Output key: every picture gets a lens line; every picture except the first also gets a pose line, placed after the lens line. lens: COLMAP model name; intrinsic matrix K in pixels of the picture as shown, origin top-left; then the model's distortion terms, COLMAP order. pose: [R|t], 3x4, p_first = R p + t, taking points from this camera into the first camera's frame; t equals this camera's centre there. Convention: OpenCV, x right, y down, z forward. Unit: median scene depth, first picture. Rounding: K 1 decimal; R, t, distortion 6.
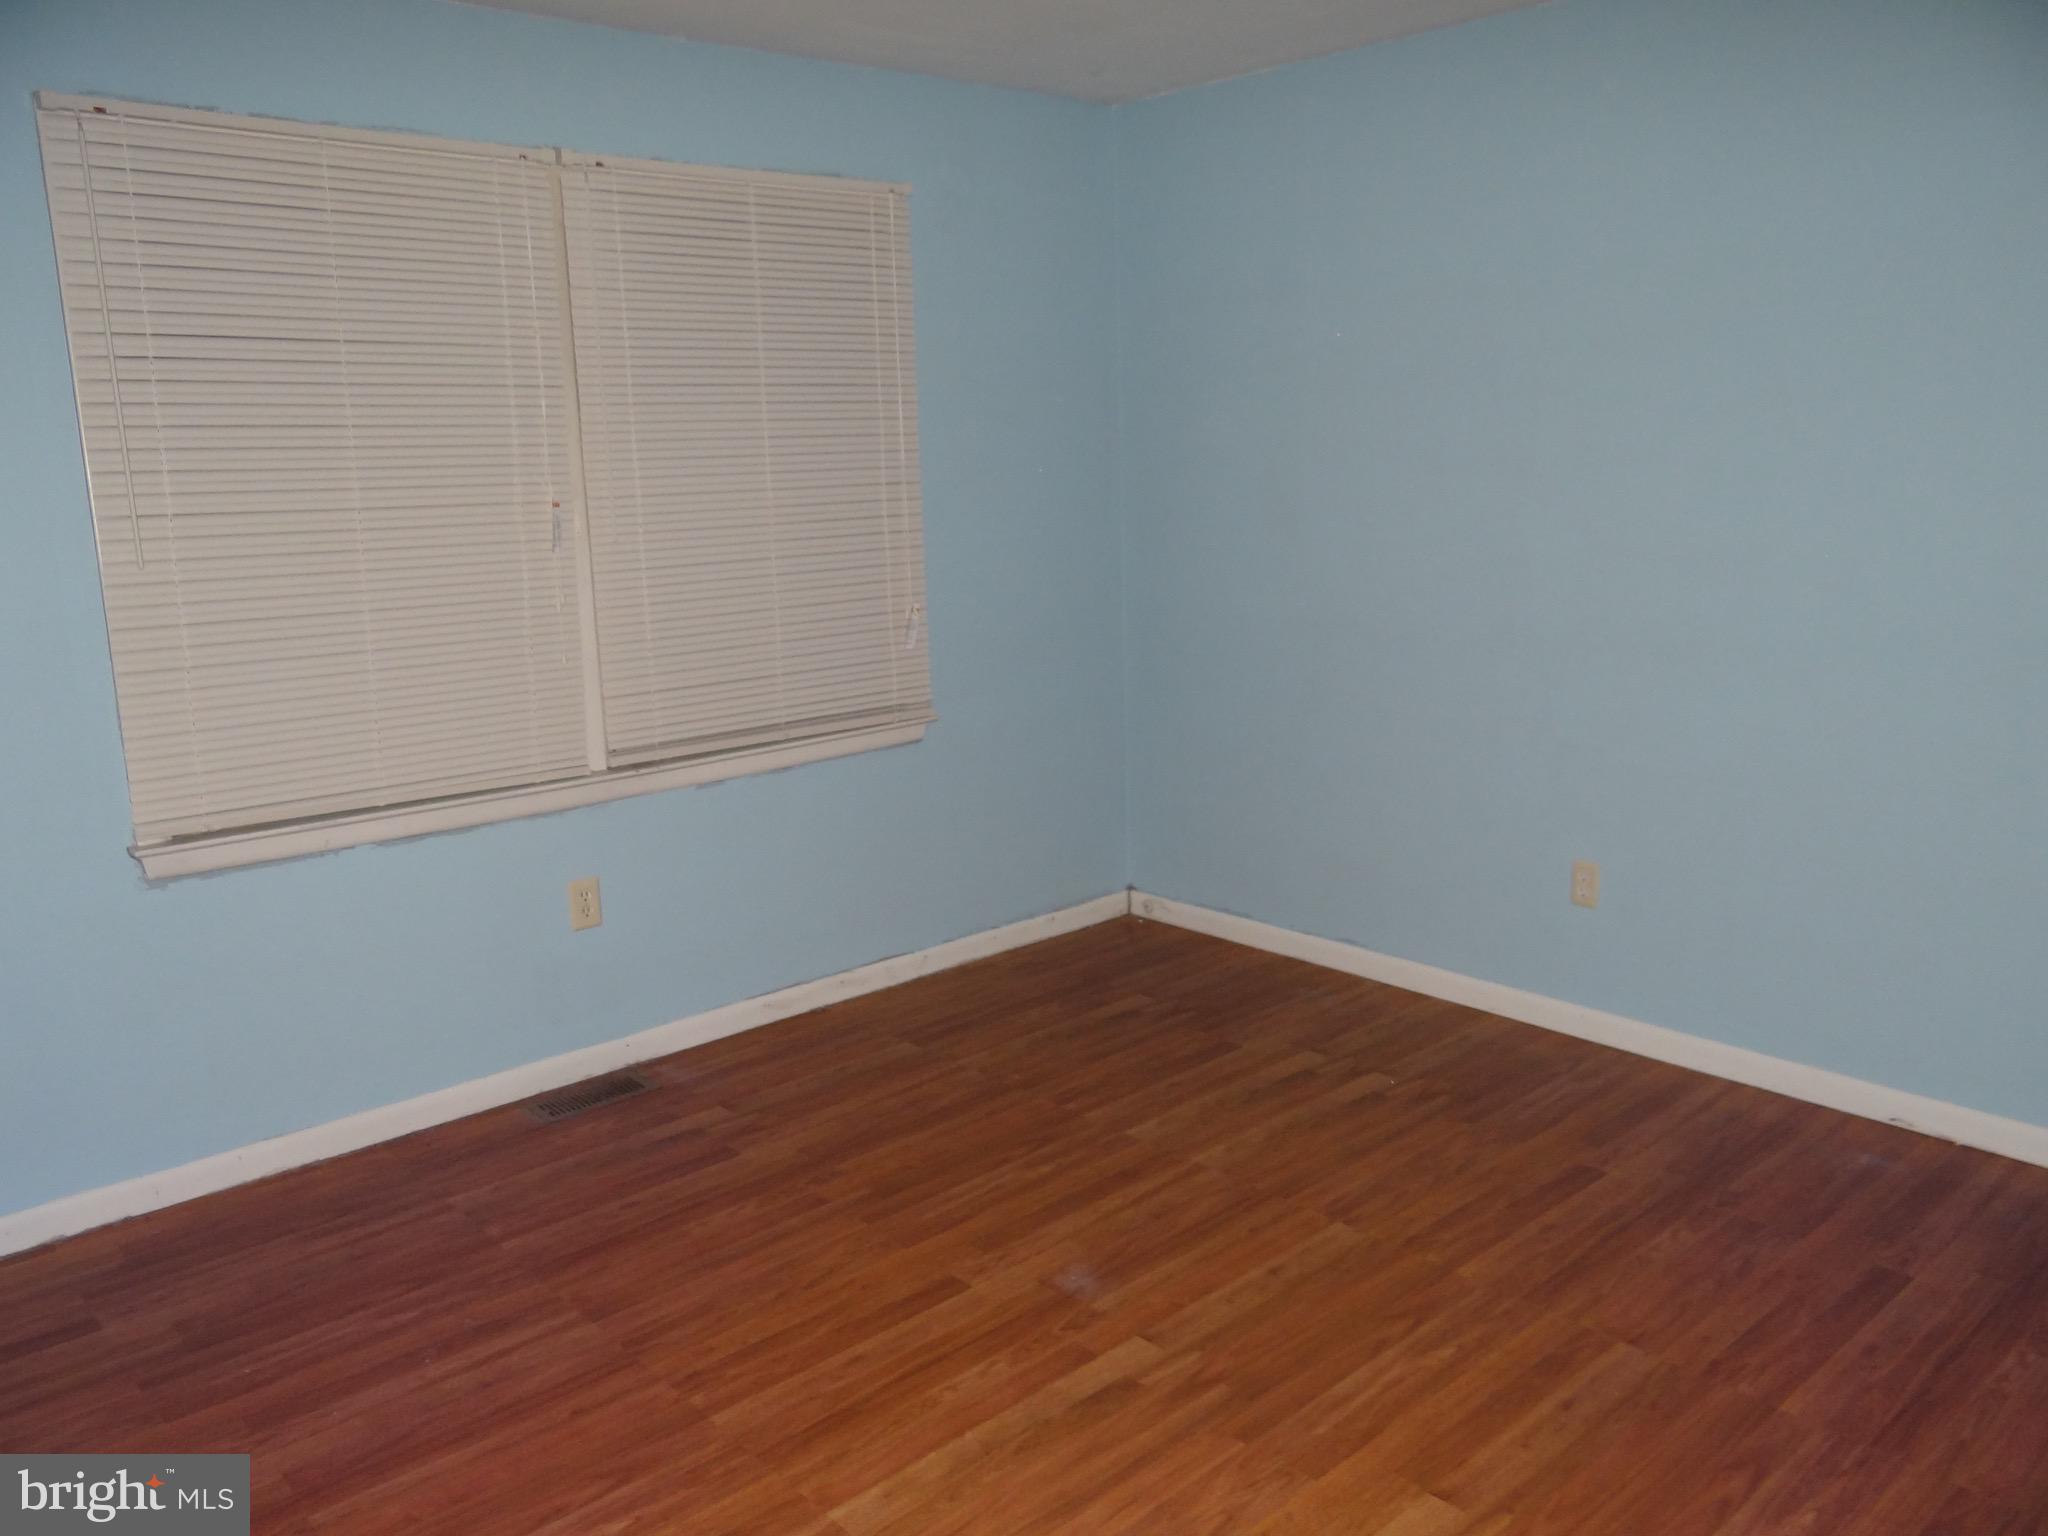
lens RADIAL K [[1603.7, 0, 1024.0], [0, 1603.7, 768.0], [0, 0, 1]] dist [-0.006821, 0.005293]
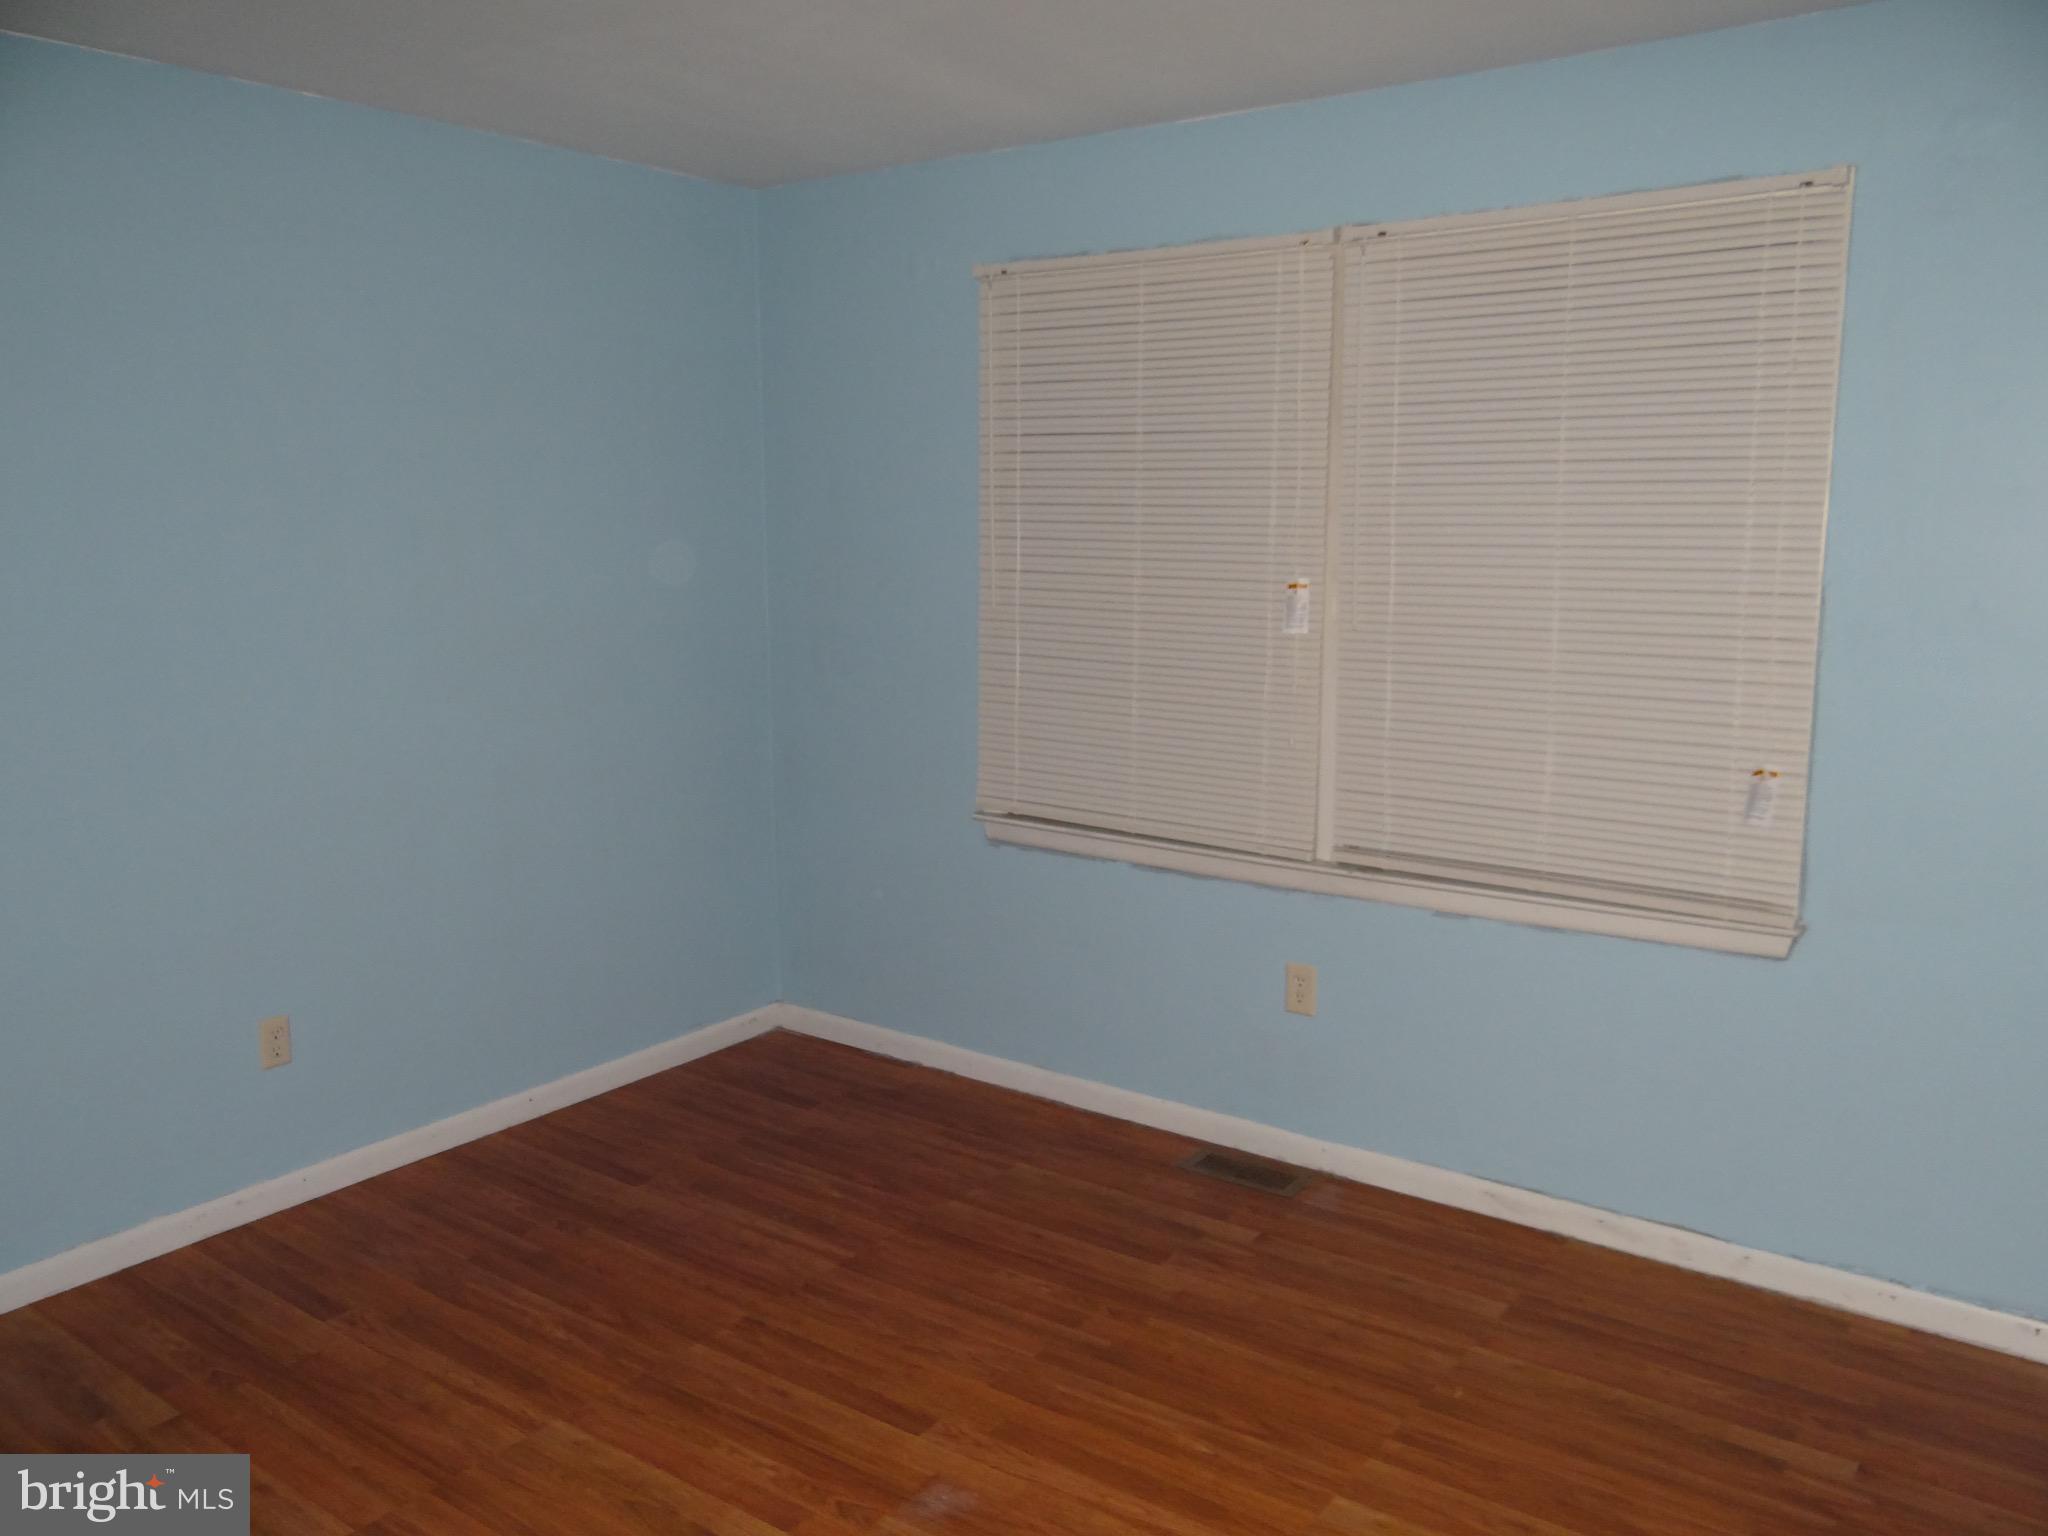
lens RADIAL K [[1603.7, 0, 1024.0], [0, 1603.7, 768.0], [0, 0, 1]] dist [-0.006821, 0.005293]
pose [[0.198899, 0.181349, -0.963095, 0.680686], [-0.201582, 0.969287, 0.140884, -0.167371], [0.959064, 0.166121, 0.229347, 0.653350]]
